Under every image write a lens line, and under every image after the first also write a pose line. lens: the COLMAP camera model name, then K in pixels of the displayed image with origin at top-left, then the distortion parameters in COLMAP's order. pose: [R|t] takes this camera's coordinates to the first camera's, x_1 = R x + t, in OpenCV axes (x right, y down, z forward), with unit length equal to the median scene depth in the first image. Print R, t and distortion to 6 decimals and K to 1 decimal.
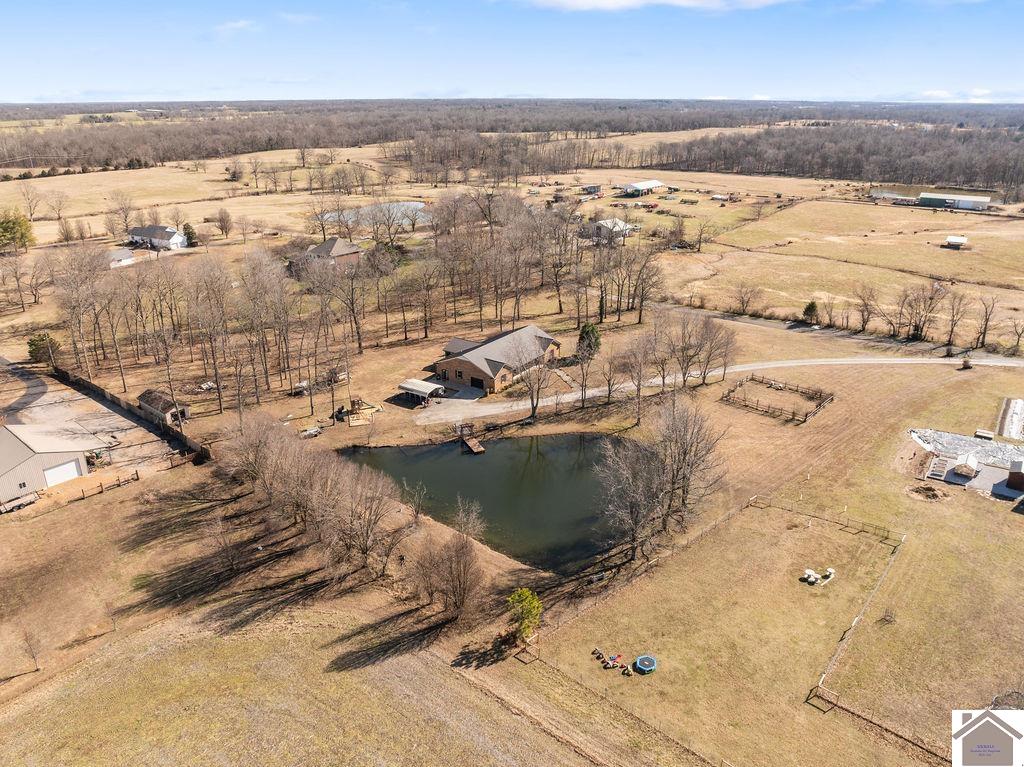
lens RADIAL K [[719.1, 0, 512.0], [0, 719.1, 383.5], [0, 0, 1]] dist [-0.042160, 0.002893]
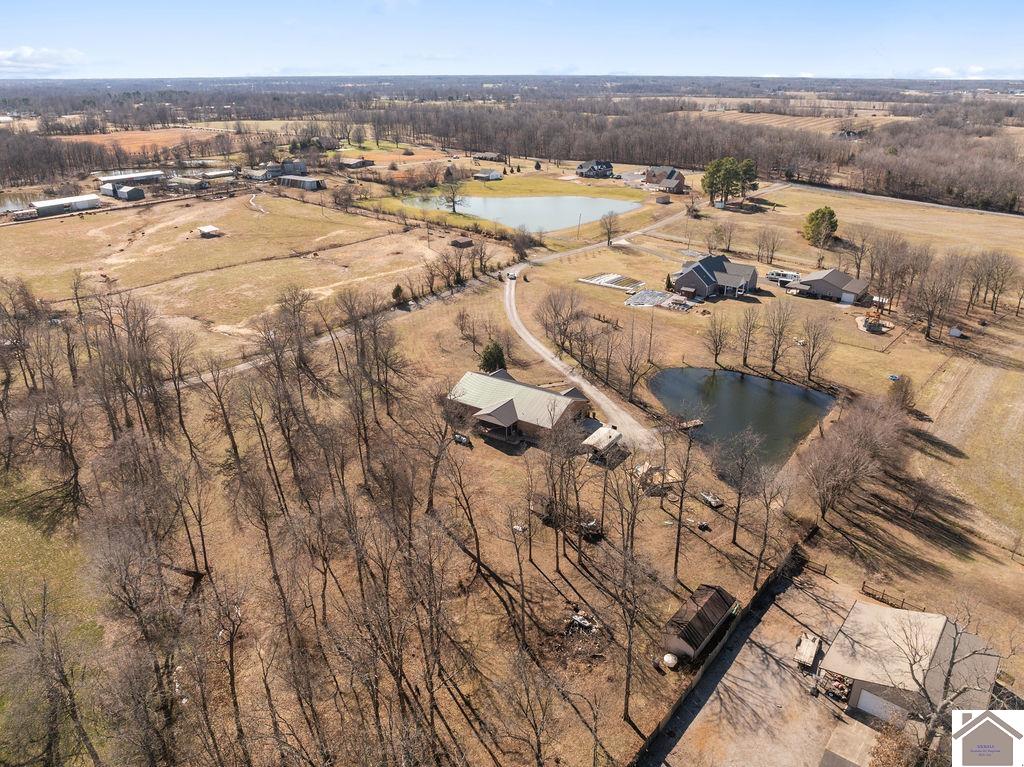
lens RADIAL K [[719.1, 0, 512.0], [0, 719.1, 383.5], [0, 0, 1]] dist [-0.042160, 0.002893]
pose [[-0.011807, -0.398705, 0.917003, -1.314308], [0.374125, 0.848697, 0.373823, -0.624145], [-0.927303, 0.347487, 0.139145, 1.269036]]
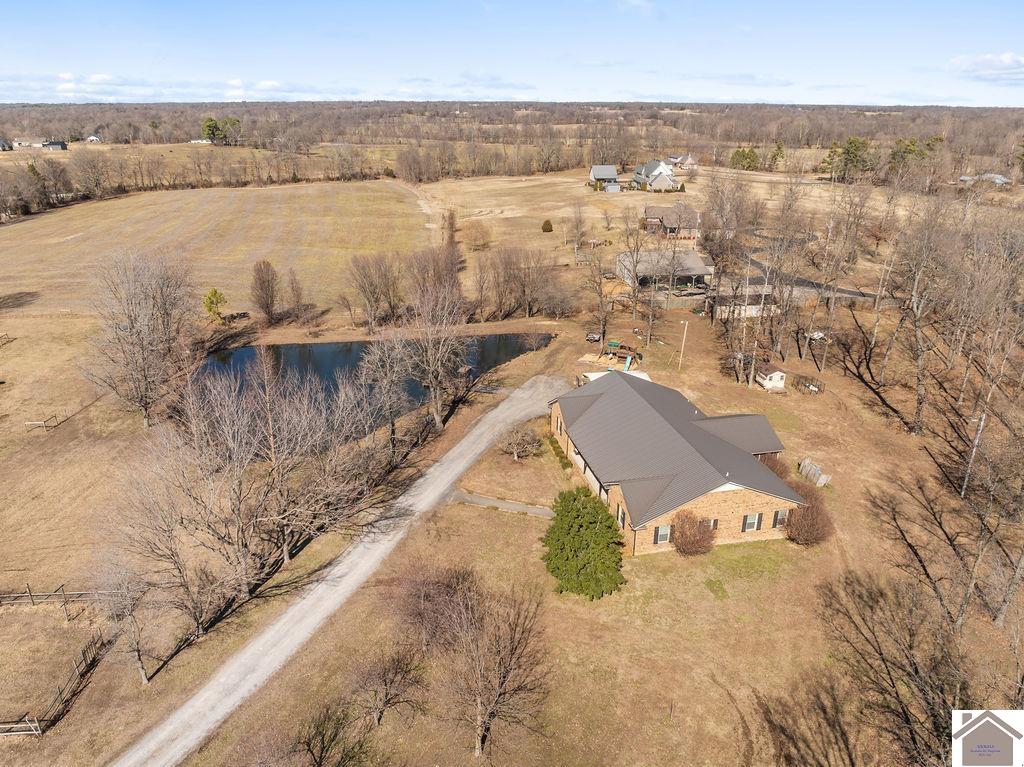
lens RADIAL K [[719.1, 0, 512.0], [0, 719.1, 383.5], [0, 0, 1]] dist [-0.042160, 0.002893]
pose [[-0.677743, 0.271913, -0.683175, 0.504687], [-0.270577, 0.771691, 0.575570, -0.451783], [0.683705, 0.574940, -0.449435, 1.638241]]
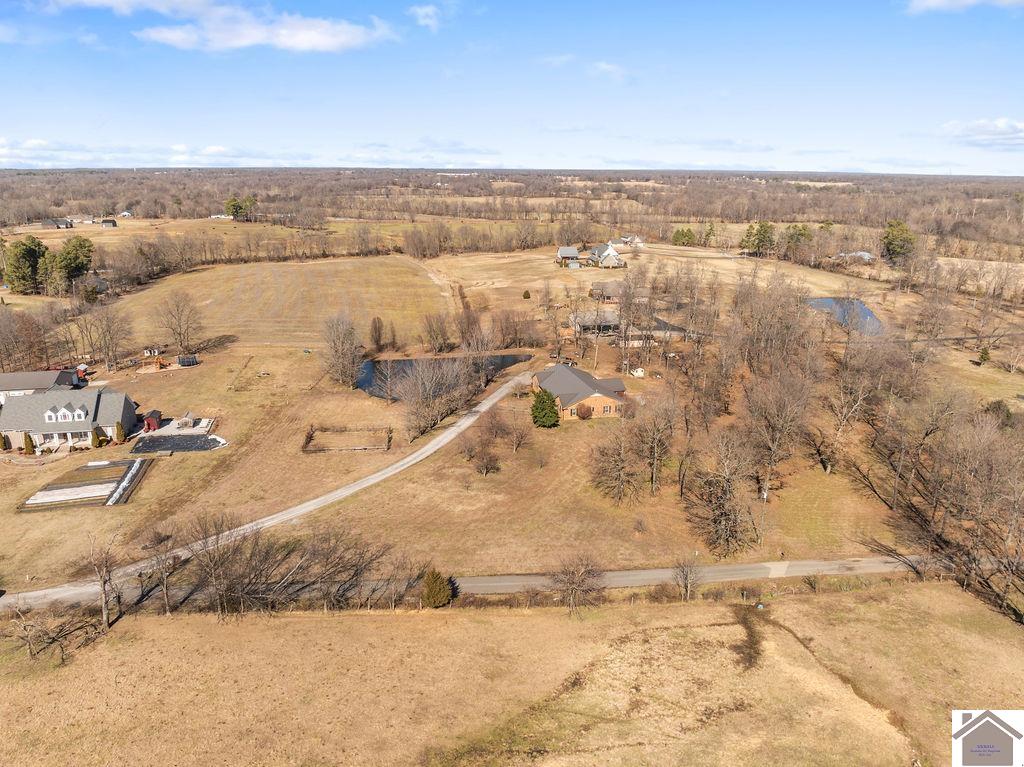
lens RADIAL K [[719.1, 0, 512.0], [0, 719.1, 383.5], [0, 0, 1]] dist [-0.042160, 0.002893]
pose [[-0.652773, 0.218944, -0.725225, 1.269003], [-0.282351, 0.818030, 0.501105, -0.859560], [0.702969, 0.531875, -0.472169, 2.137013]]
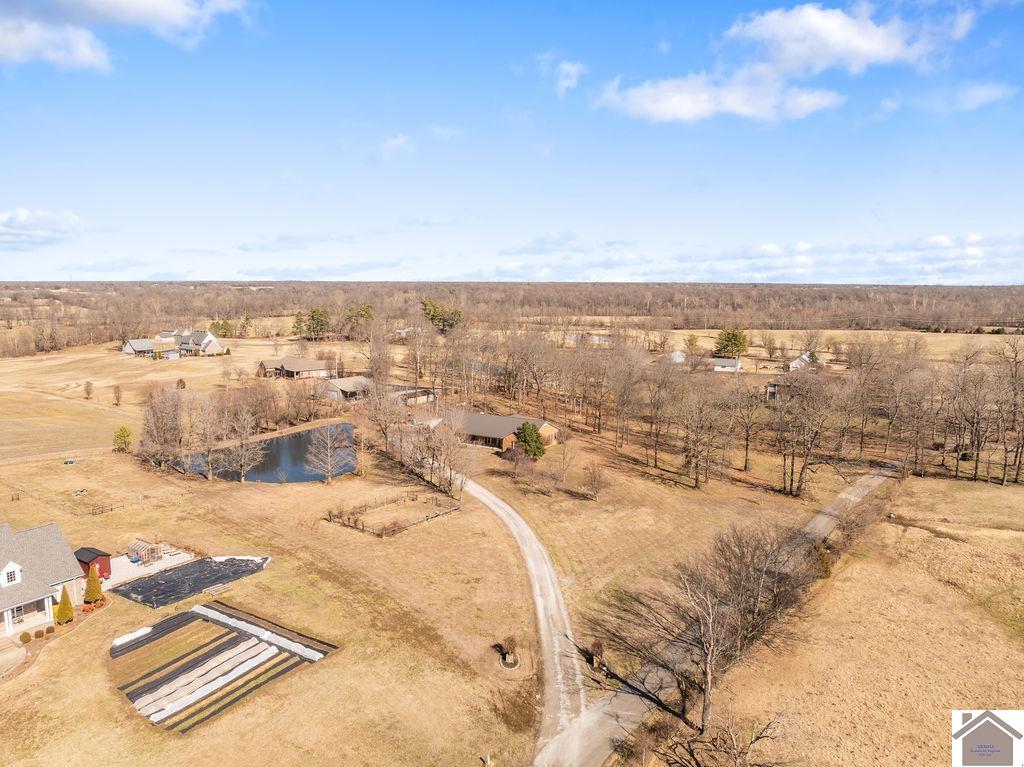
lens RADIAL K [[719.1, 0, 512.0], [0, 719.1, 383.5], [0, 0, 1]] dist [-0.042160, 0.002893]
pose [[0.077207, 0.143362, -0.986654, 1.534222], [-0.373374, 0.921752, 0.104715, -0.334292], [0.924463, 0.360306, 0.124693, 1.262545]]
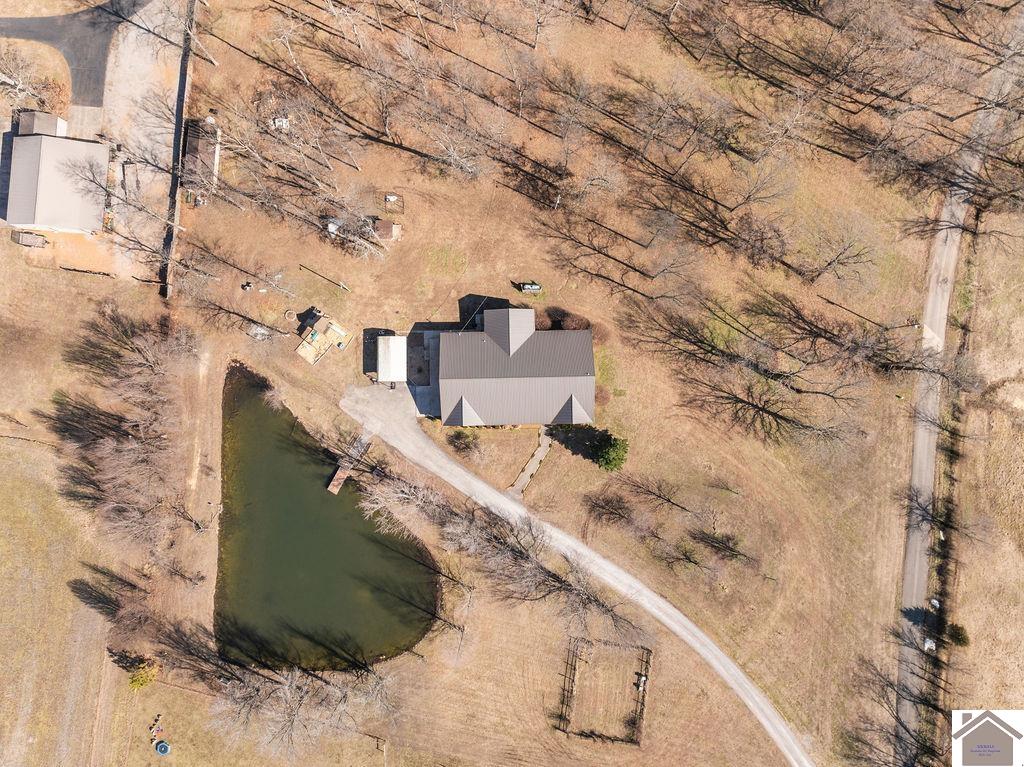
lens RADIAL K [[719.1, 0, 512.0], [0, 719.1, 383.5], [0, 0, 1]] dist [-0.042160, 0.002893]
pose [[0.584295, 0.811540, -0.001562, -0.020230], [-0.302371, 0.219487, 0.927576, -1.128037], [0.753107, -0.541506, 0.373632, 1.024645]]
